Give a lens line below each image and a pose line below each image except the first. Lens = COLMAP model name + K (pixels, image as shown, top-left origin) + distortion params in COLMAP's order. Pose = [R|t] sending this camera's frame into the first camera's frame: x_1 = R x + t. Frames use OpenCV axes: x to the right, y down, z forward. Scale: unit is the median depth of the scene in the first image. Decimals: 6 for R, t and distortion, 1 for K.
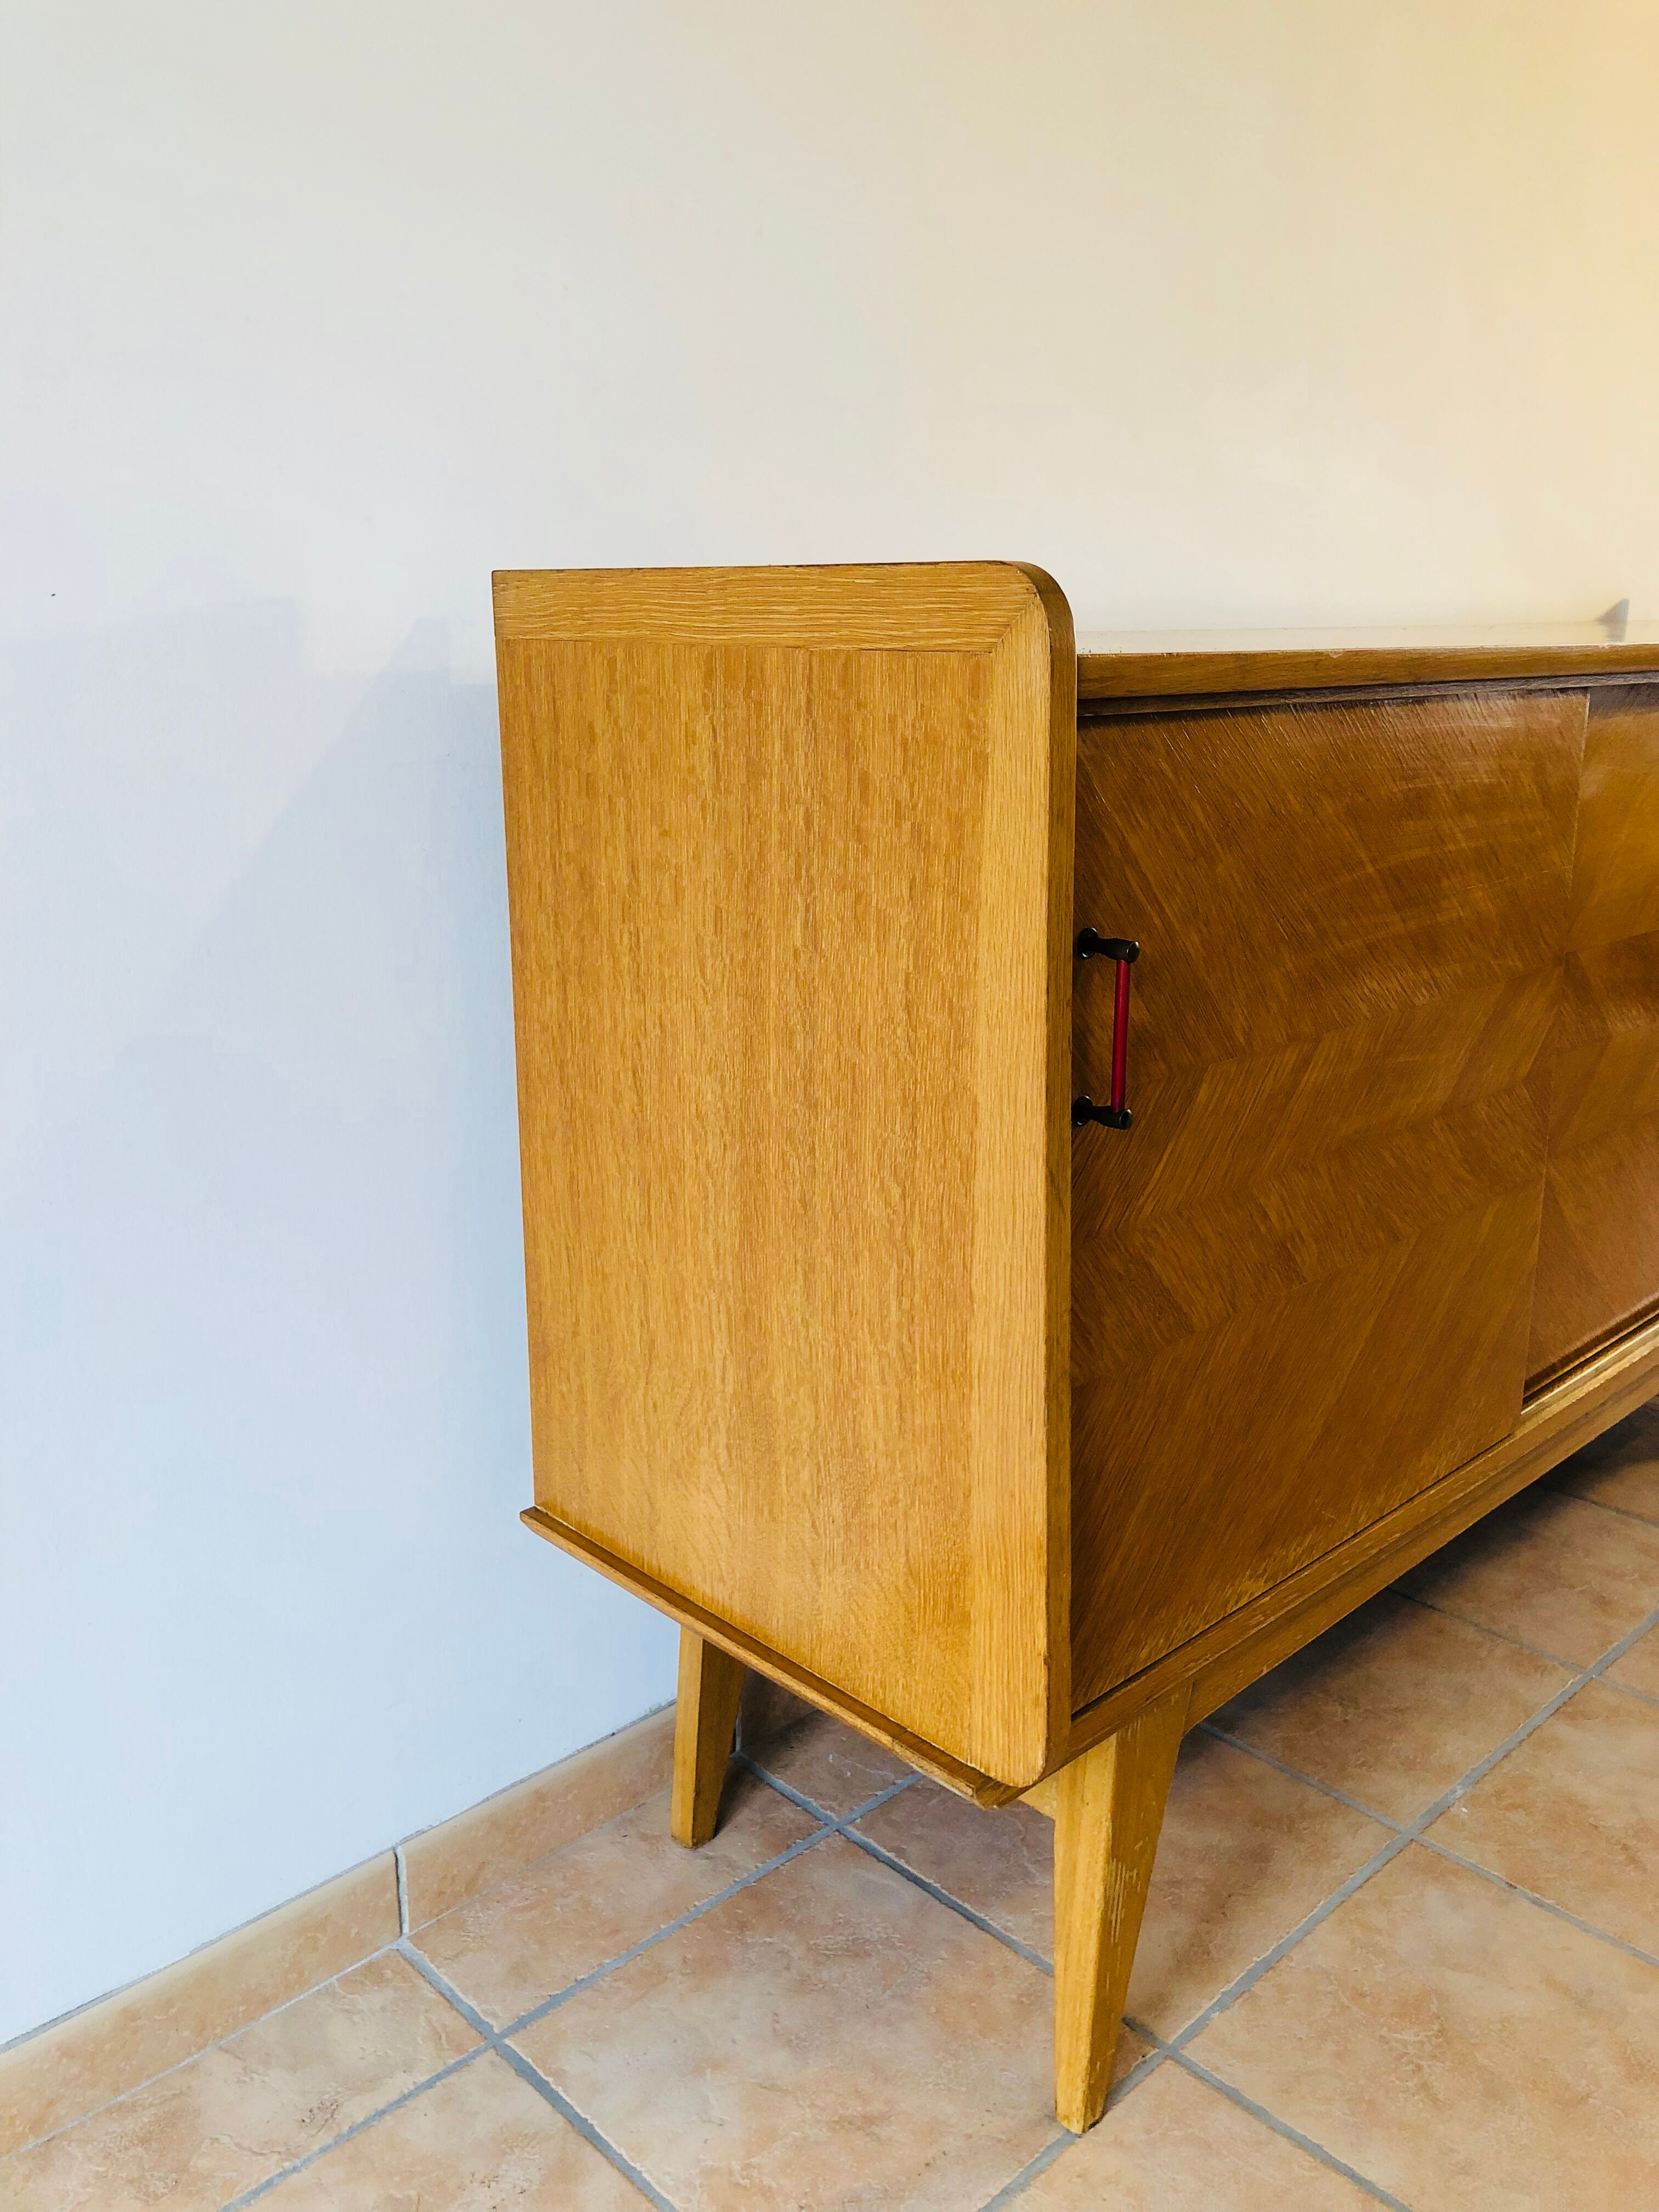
lens RADIAL K [[1840.8, 0, 818.9], [0, 1840.8, 1098.9], [0, 0, 1]] dist [0.056099, -0.011574]
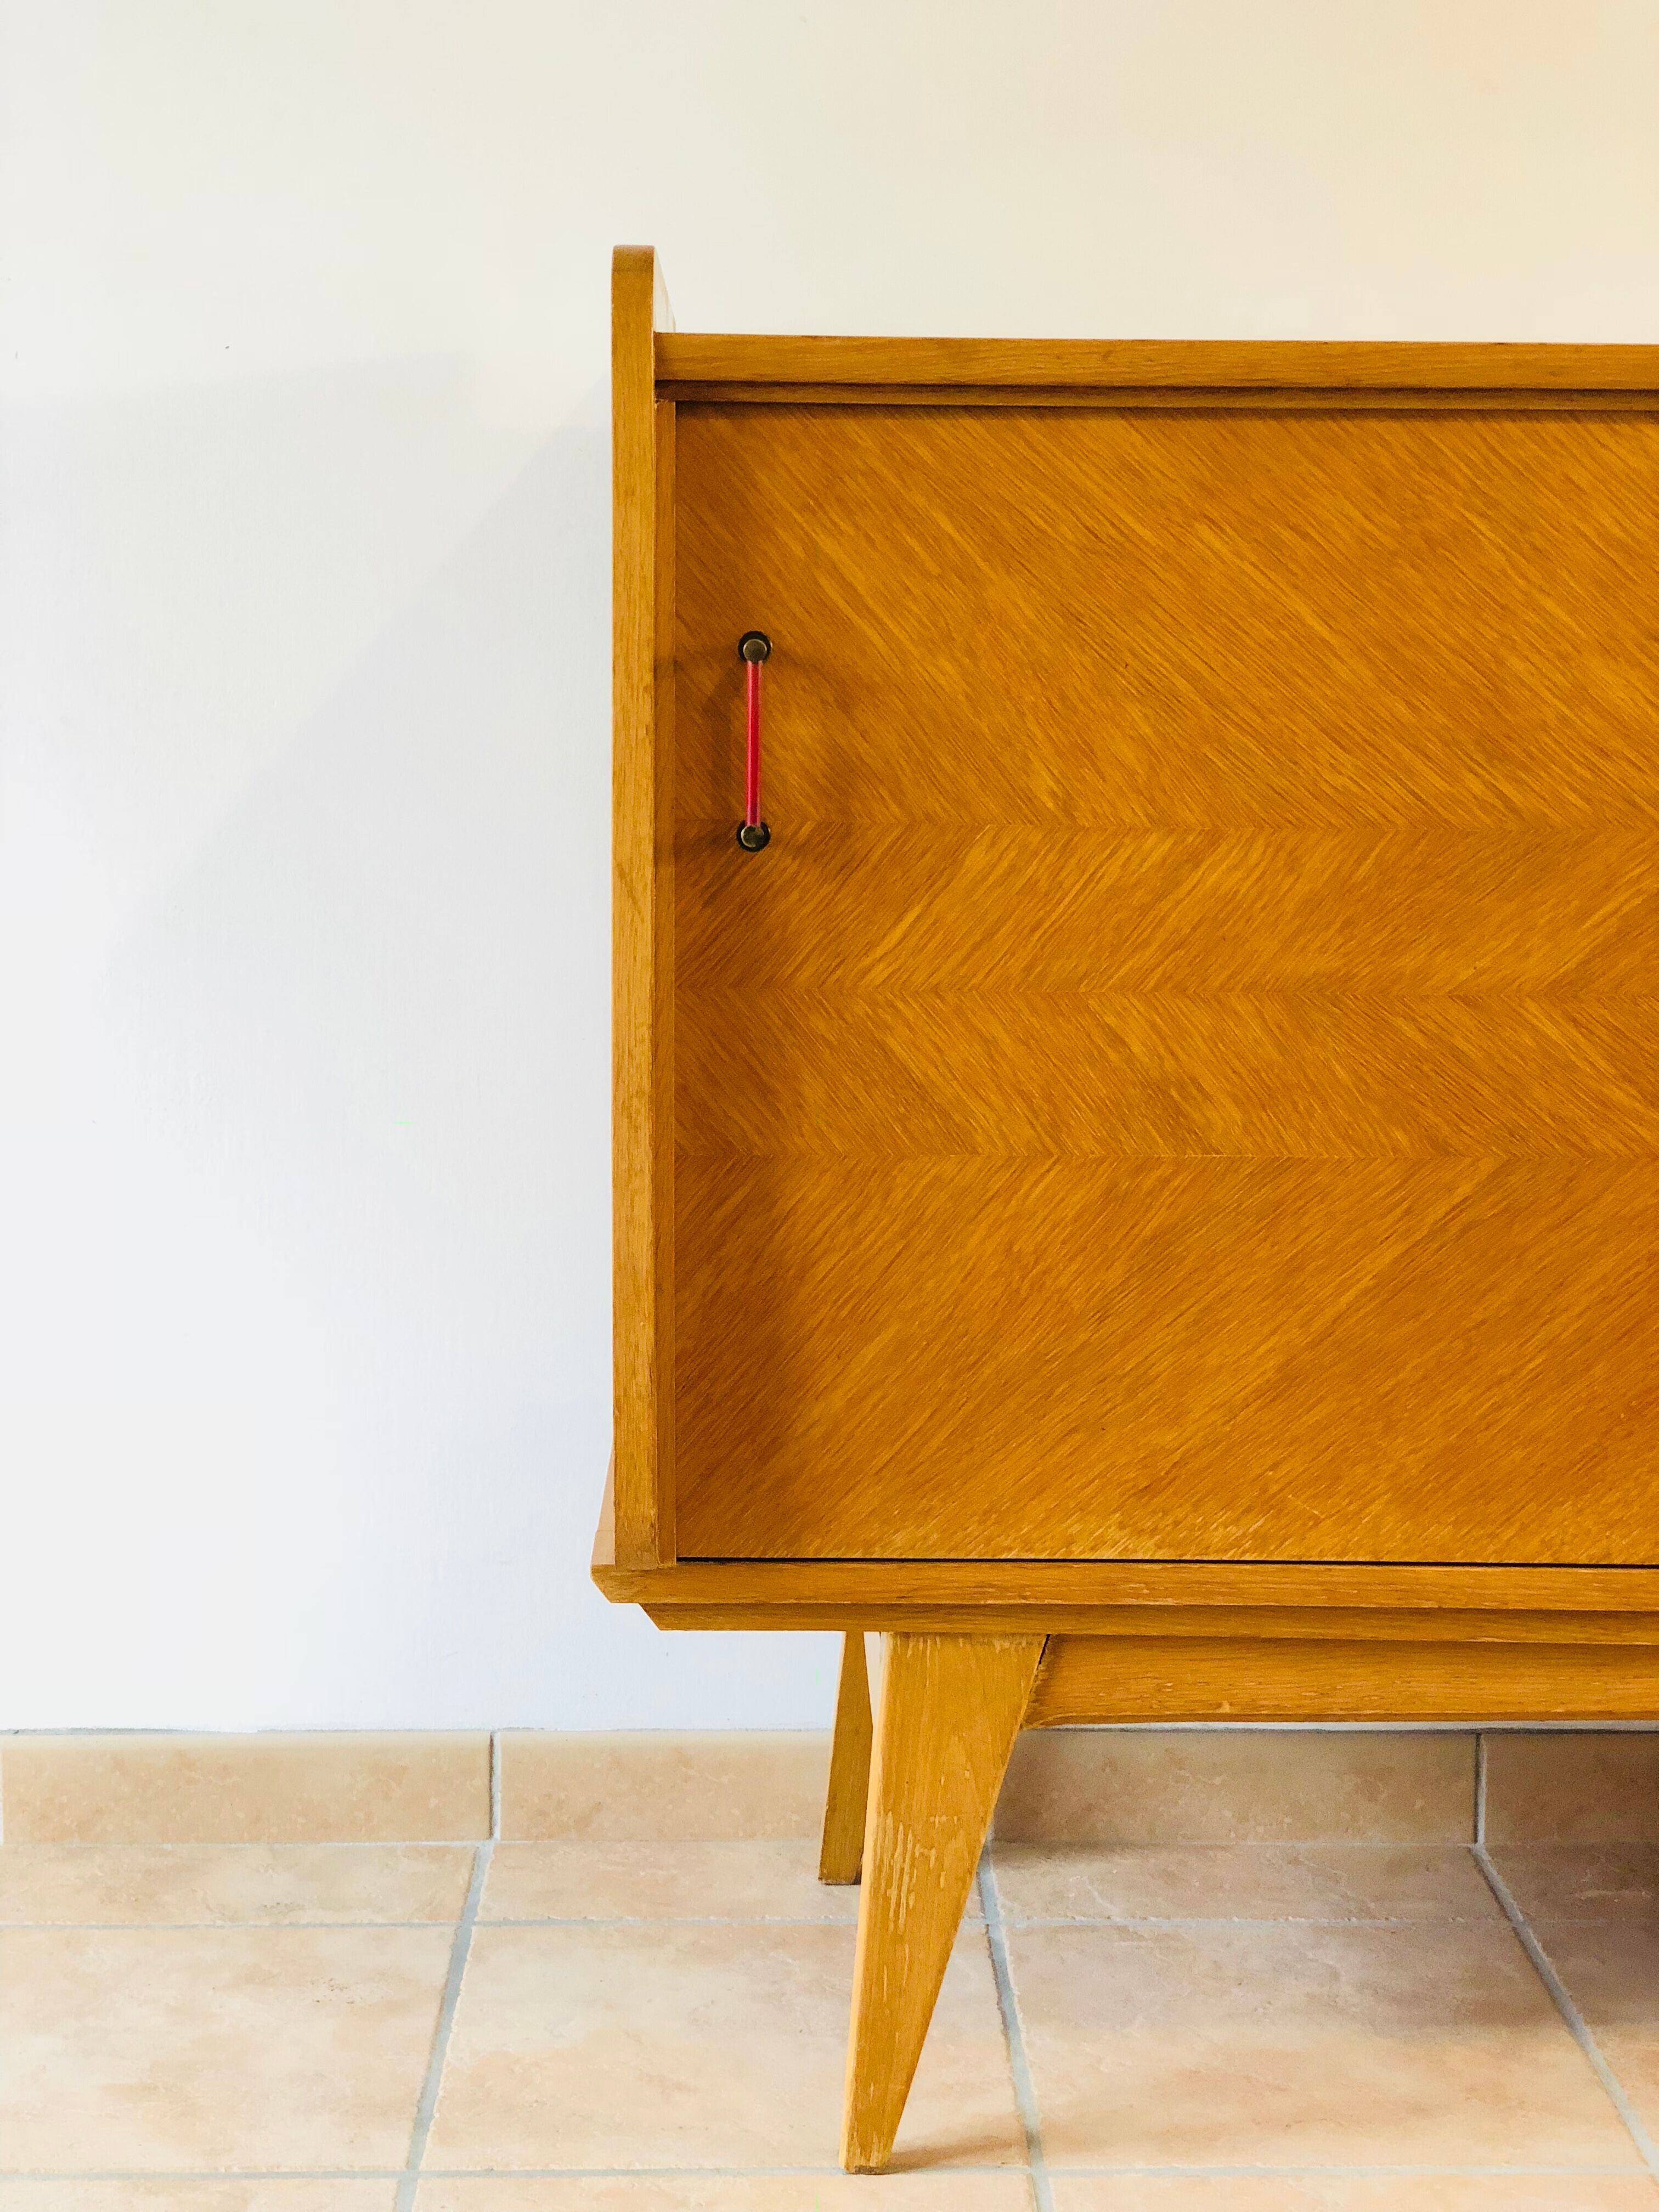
lens RADIAL K [[3303.9, 0, 829.5], [0, 3303.9, 1106.0], [0, 0, 1]] dist [0.067510, -0.029116]
pose [[0.735724, 0.105076, -0.669080, 1.236049], [-0.184258, 0.981683, -0.048443, 0.203748], [0.651735, 0.158924, 0.741610, -0.169948]]
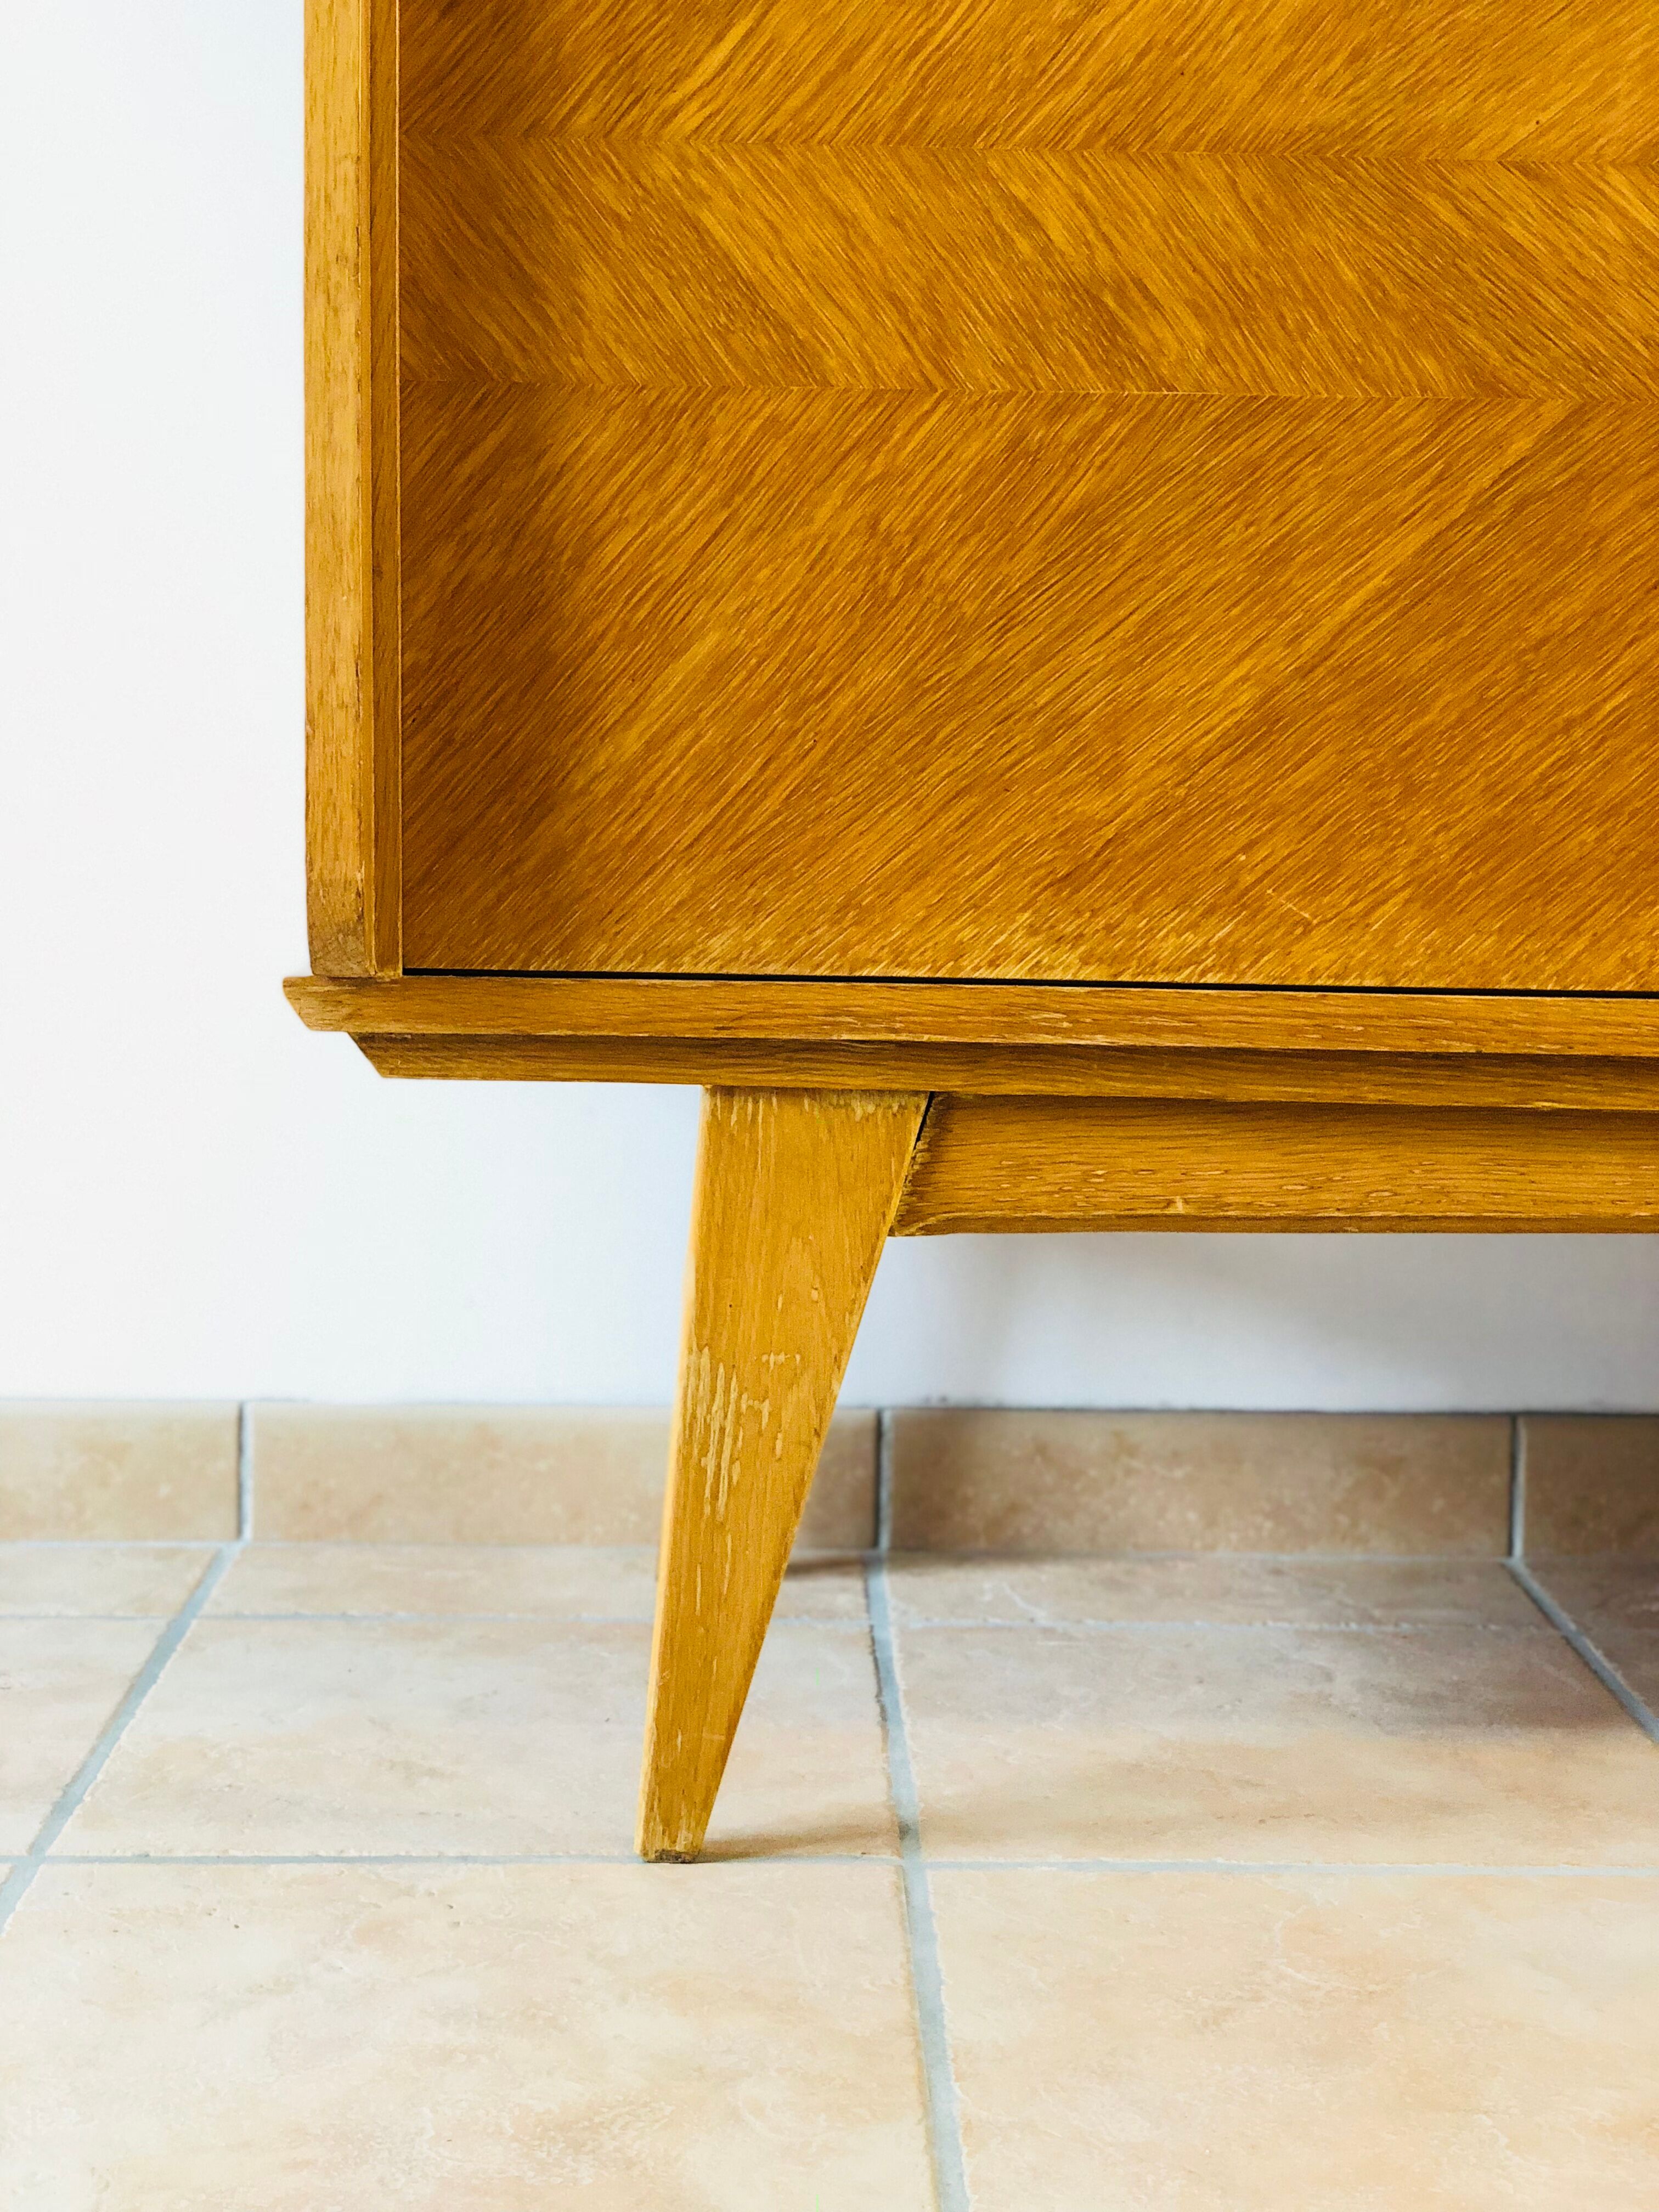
lens RADIAL K [[3303.9, 0, 829.5], [0, 3303.9, 1106.0], [0, 0, 1]] dist [0.067510, -0.029116]
pose [[0.735262, 0.089948, -0.671788, 1.002531], [-0.193002, 0.977907, -0.080303, 0.468283], [0.649723, 0.188700, 0.736378, 0.280913]]
